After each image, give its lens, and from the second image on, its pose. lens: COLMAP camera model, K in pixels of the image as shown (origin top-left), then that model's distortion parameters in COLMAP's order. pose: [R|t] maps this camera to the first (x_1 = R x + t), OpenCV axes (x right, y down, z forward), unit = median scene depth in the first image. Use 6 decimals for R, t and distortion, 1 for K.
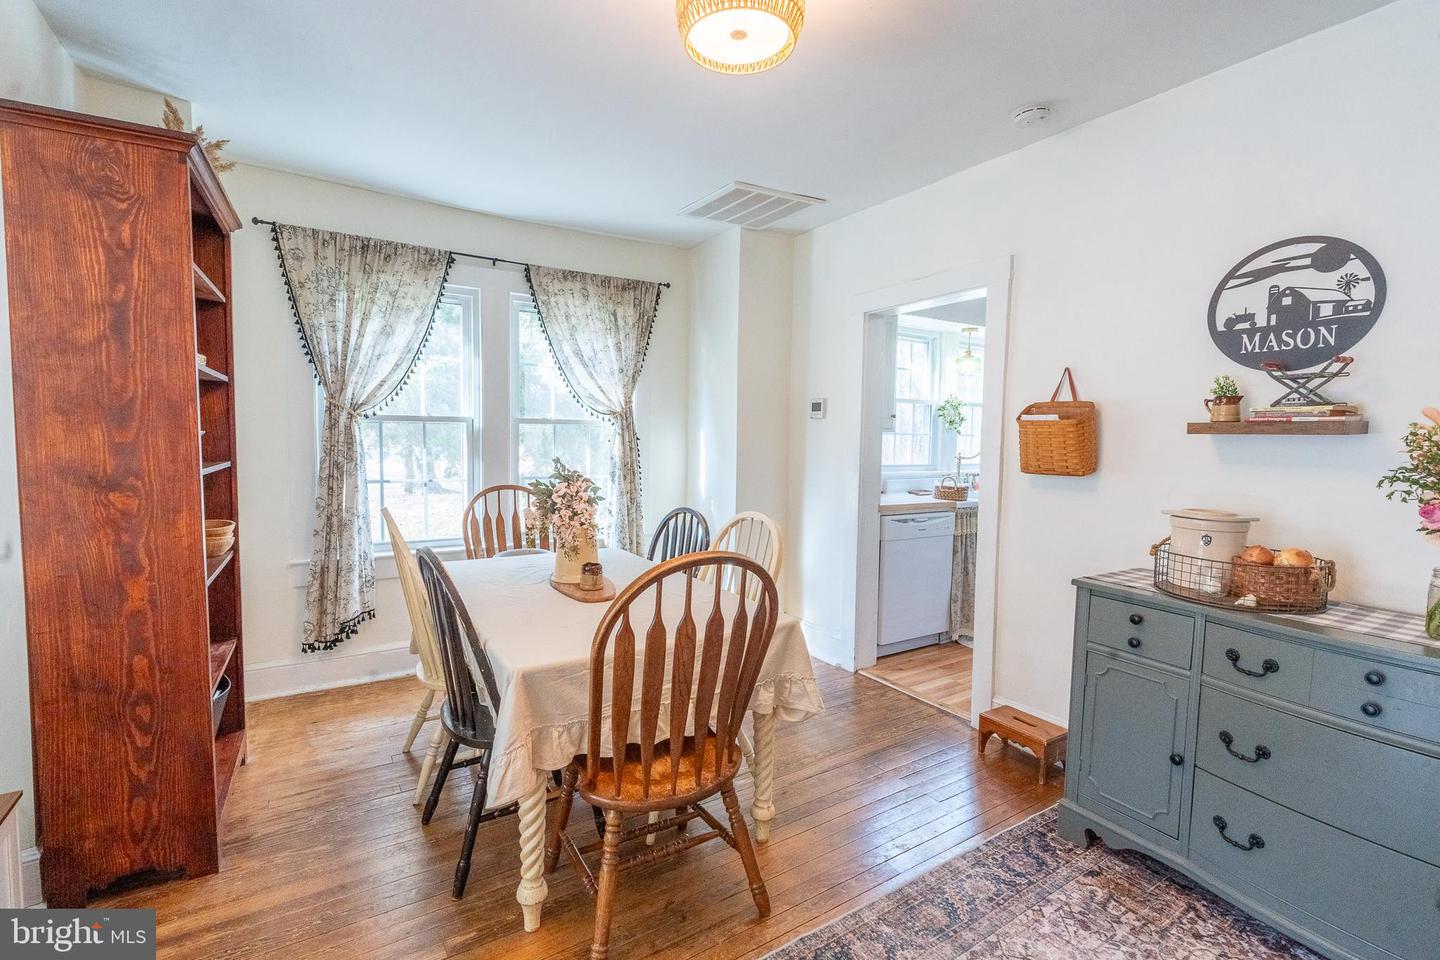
lens RADIAL K [[635.6, 0, 721.2], [0, 635.6, 480.0], [0, 0, 1]] dist [0.002594, 0.000147]
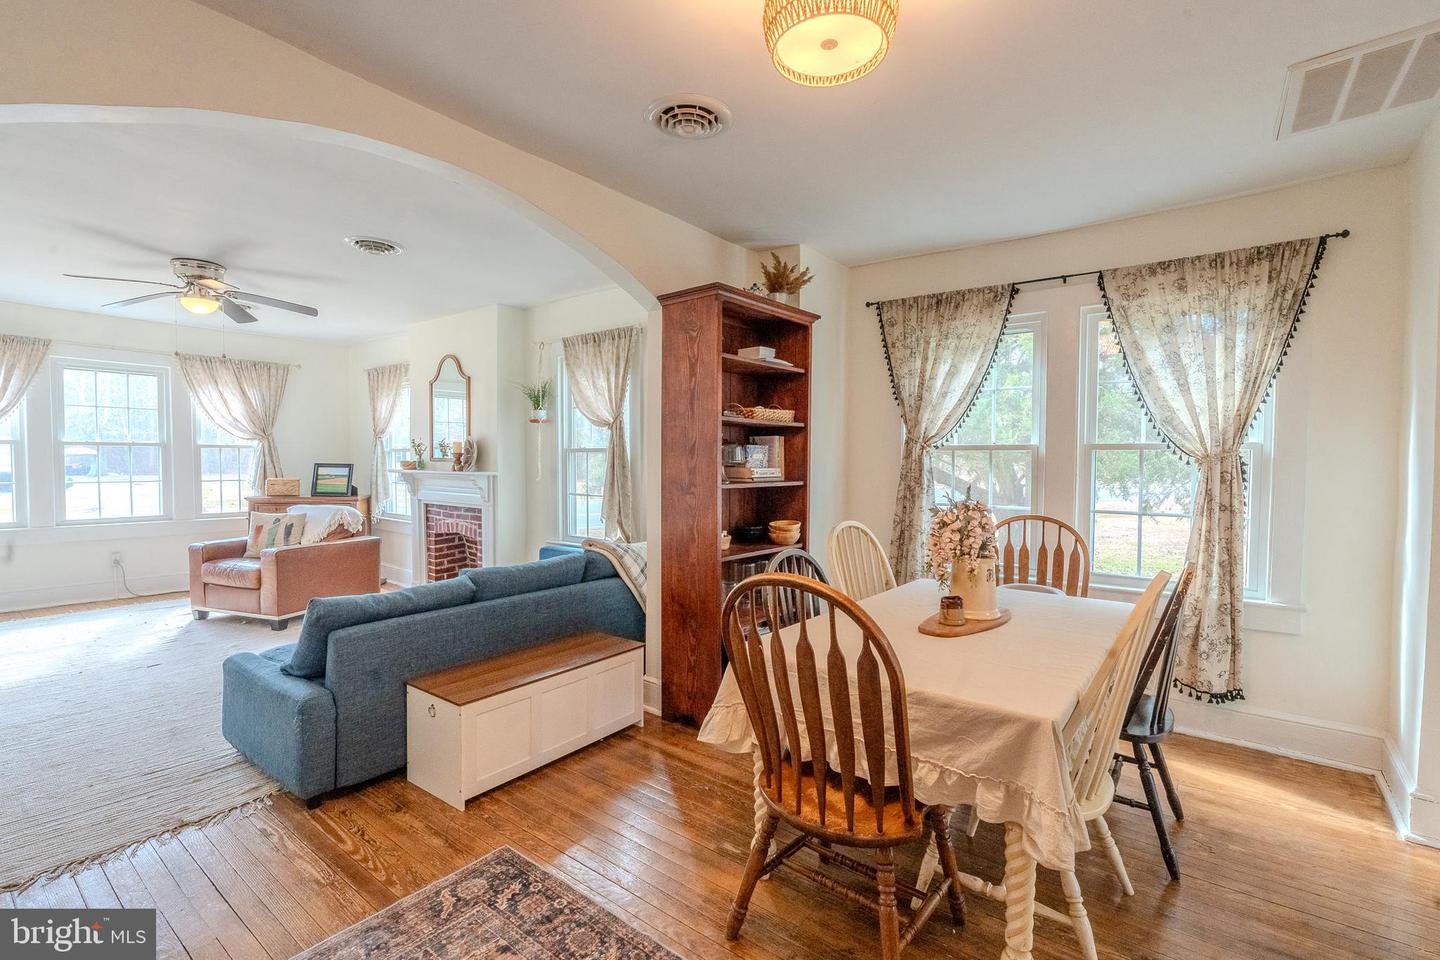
lens RADIAL K [[635.6, 0, 722.6], [0, 635.6, 477.3], [0, 0, 1]] dist [0.002594, 0.000147]
pose [[0.361675, 0.015127, -0.932182, 0.375910], [-0.064977, 0.997846, -0.009017, -0.010014], [0.930037, 0.063832, 0.361879, 0.227730]]
